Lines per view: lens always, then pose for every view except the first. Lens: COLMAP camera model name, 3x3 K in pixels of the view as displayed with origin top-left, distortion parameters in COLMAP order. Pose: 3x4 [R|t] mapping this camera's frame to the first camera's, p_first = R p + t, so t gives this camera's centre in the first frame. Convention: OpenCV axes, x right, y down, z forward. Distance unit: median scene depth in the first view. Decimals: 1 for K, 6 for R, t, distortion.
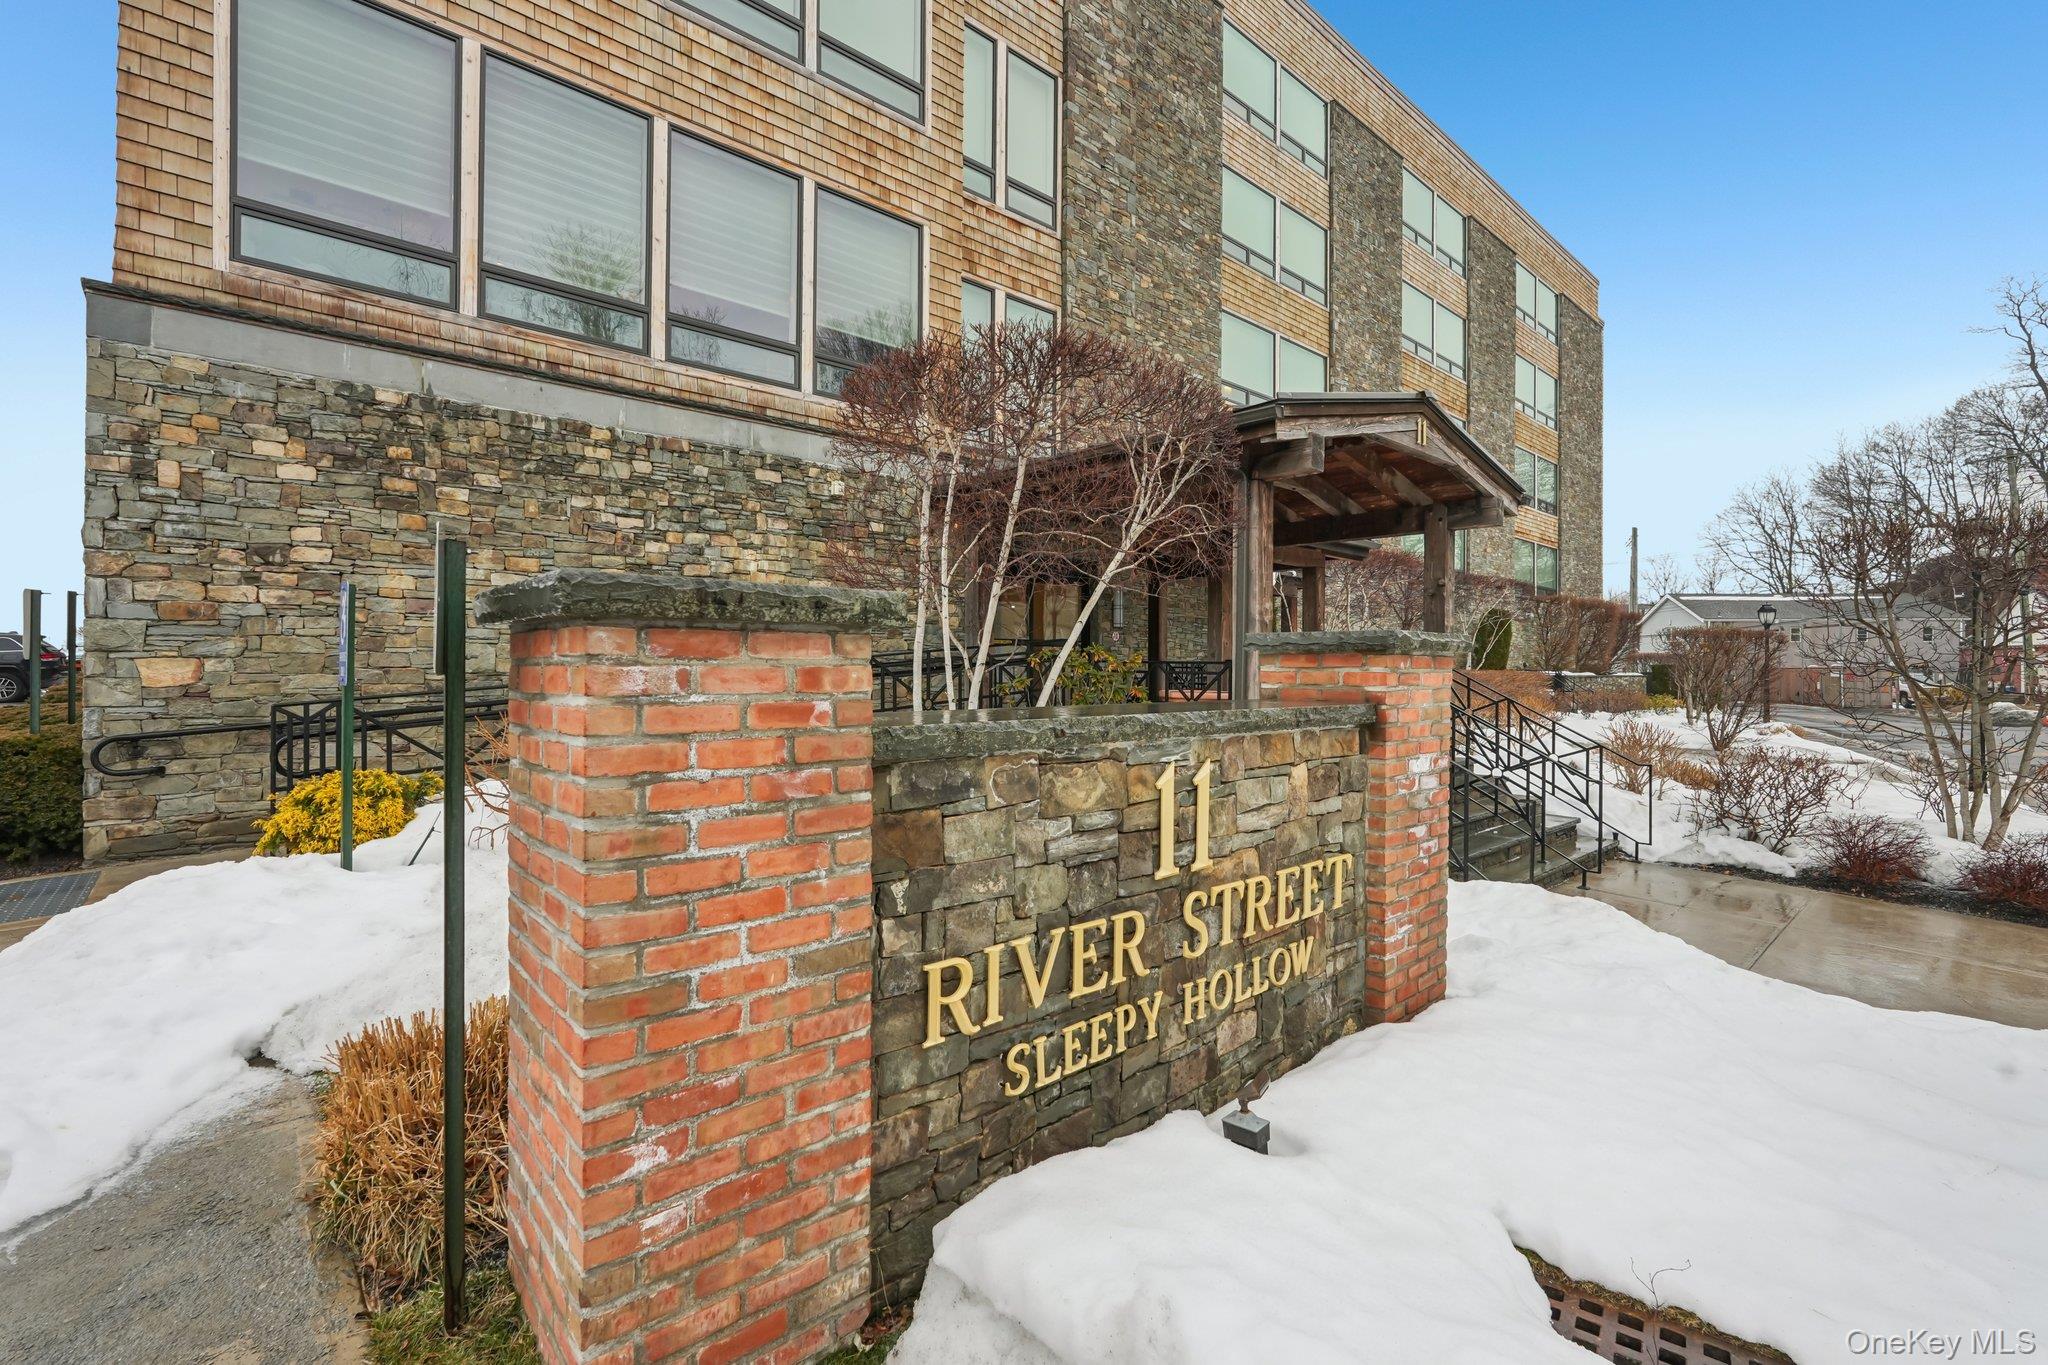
lens RADIAL K [[908.7, 0, 1024.9], [0, 908.7, 670.8], [0, 0, 1]] dist [0.002265, 0.001222]
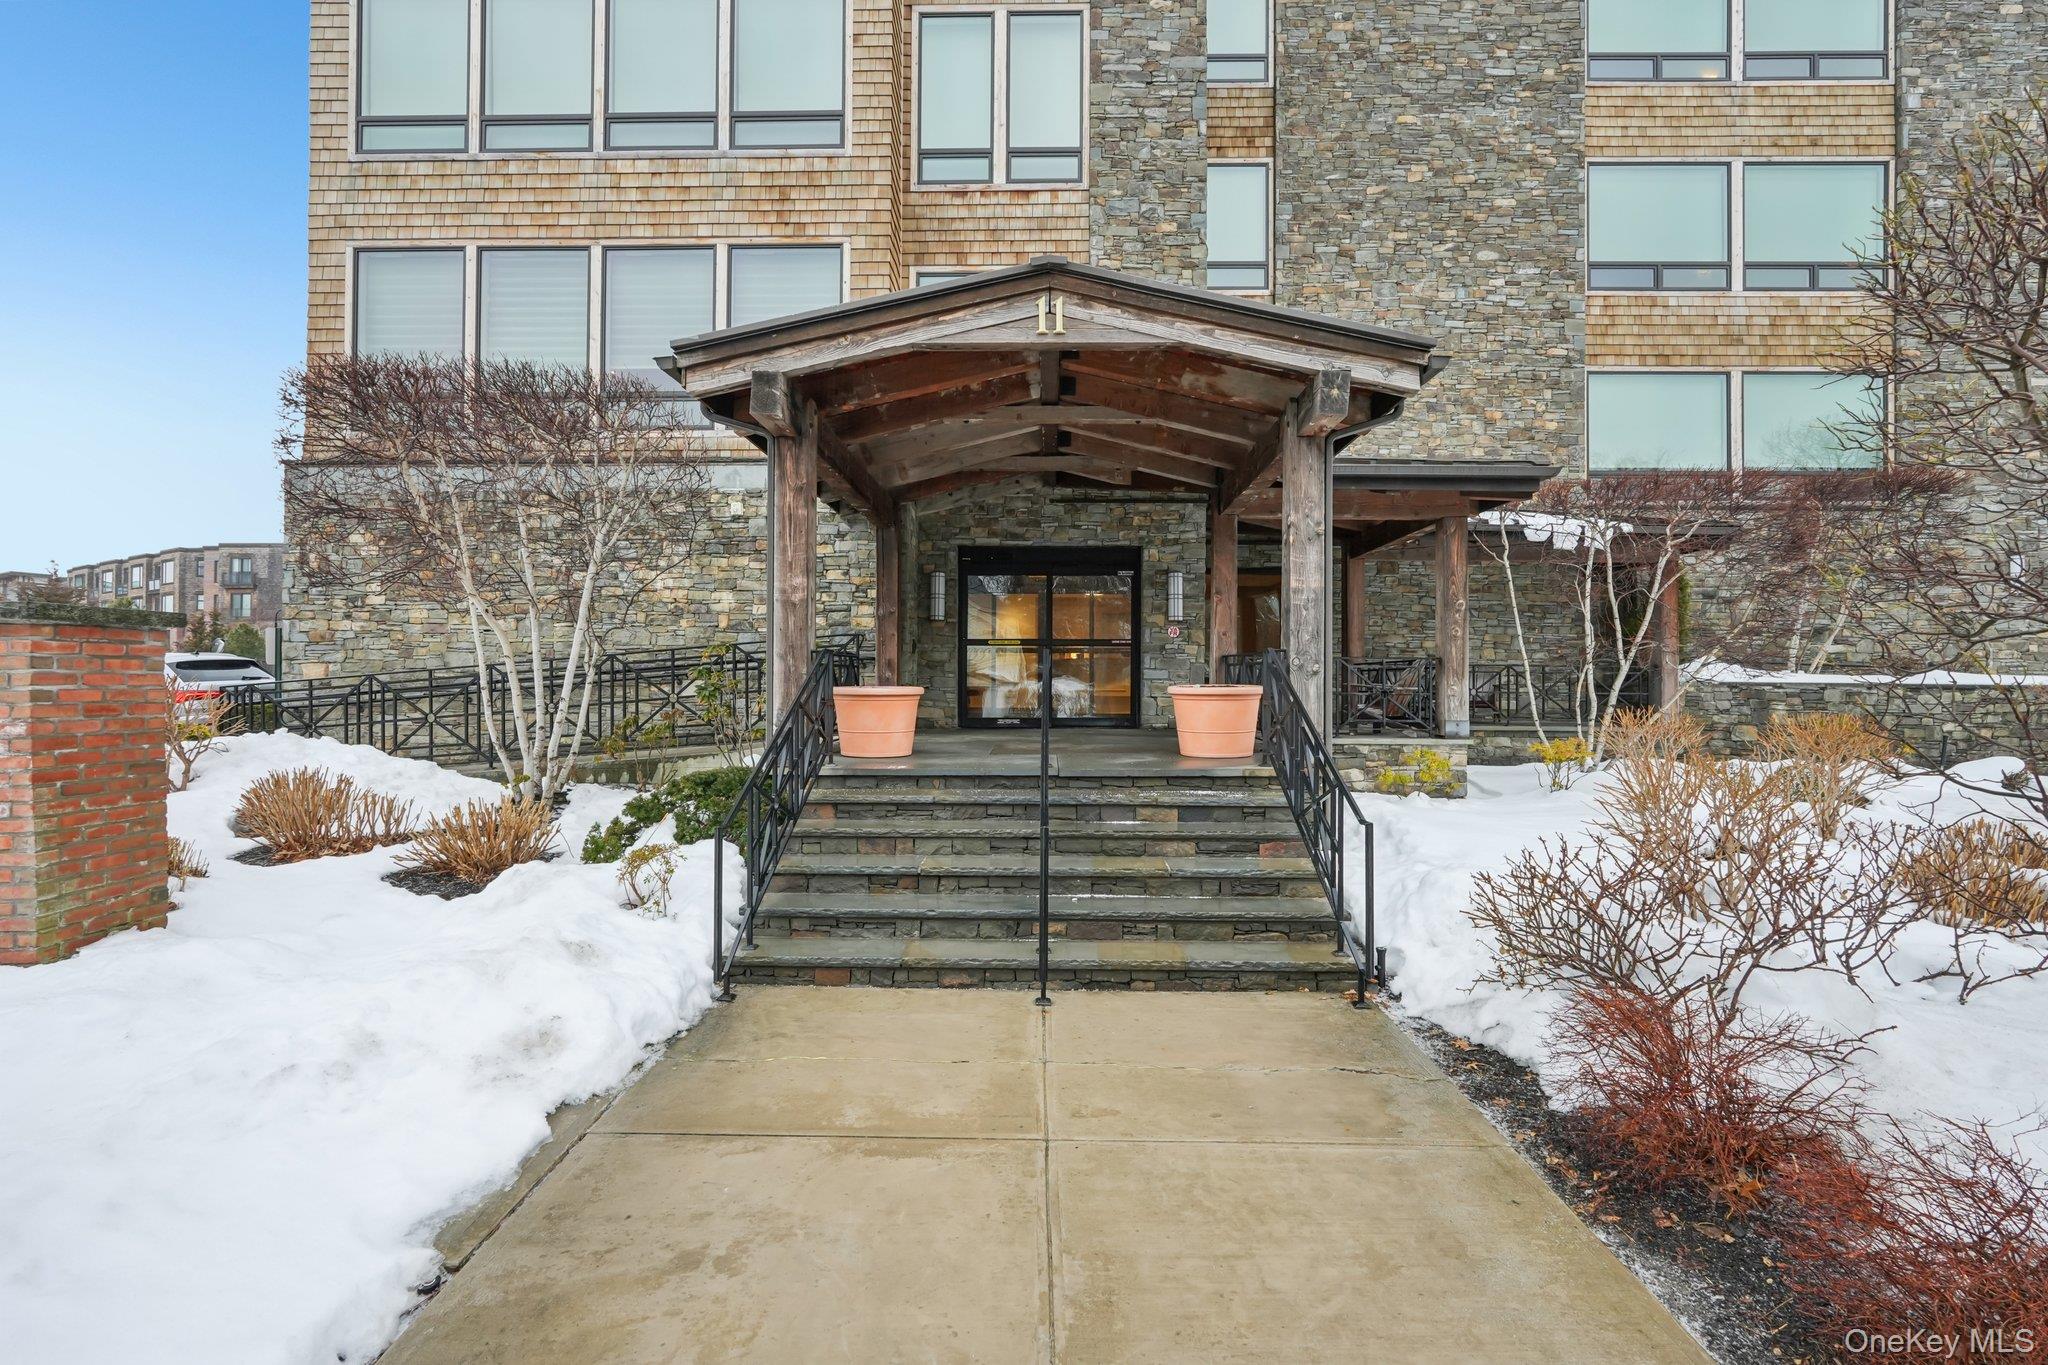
lens RADIAL K [[890.0, 0, 1024.3], [0, 890.0, 687.1], [0, 0, 1]] dist [-0.002031, 0.000712]
pose [[0.725684, -0.001967, -0.688025, 0.819367], [-0.002020, 0.999986, -0.004989, 0.024873], [0.688025, 0.005011, 0.725670, 0.451646]]
